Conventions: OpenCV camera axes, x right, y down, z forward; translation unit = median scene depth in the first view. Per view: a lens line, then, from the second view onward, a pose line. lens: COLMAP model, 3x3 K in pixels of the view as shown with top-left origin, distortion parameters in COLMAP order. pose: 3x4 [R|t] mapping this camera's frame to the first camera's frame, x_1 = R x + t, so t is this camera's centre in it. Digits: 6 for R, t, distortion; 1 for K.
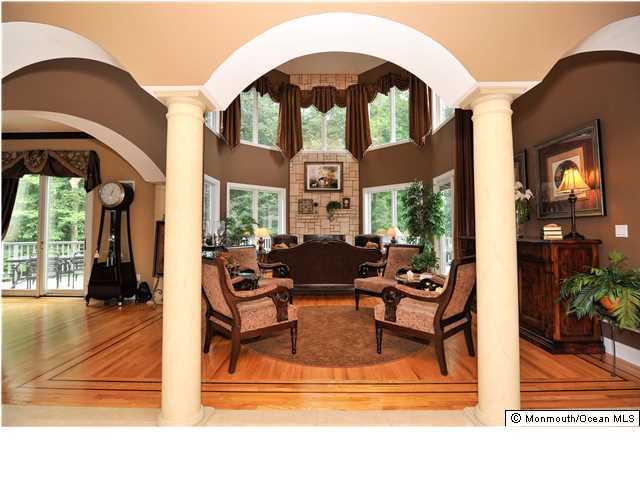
lens RADIAL K [[311.4, 0, 317.8], [0, 311.4, 219.0], [0, 0, 1]] dist [0.000451, -0.000516]
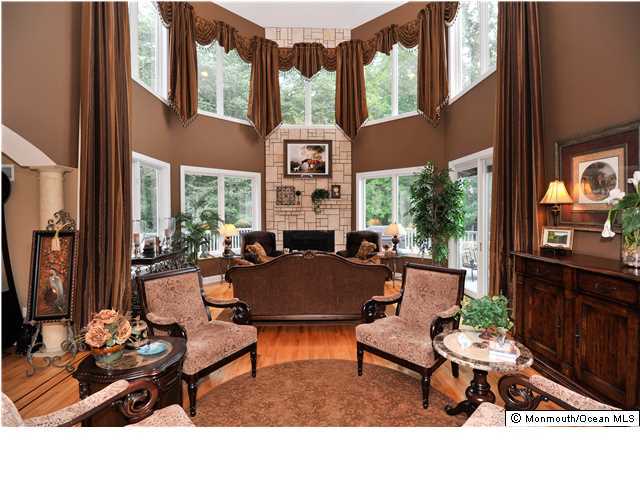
lens RADIAL K [[298.0, 0, 313.9], [0, 298.0, 214.1], [0, 0, 1]] dist [-0.000594, -0.000094]
pose [[0.999401, -0.001281, 0.034585, 0.007320], [-0.000556, 0.998592, 0.053048, -0.033665], [-0.034604, -0.053036, 0.997993, 0.226101]]
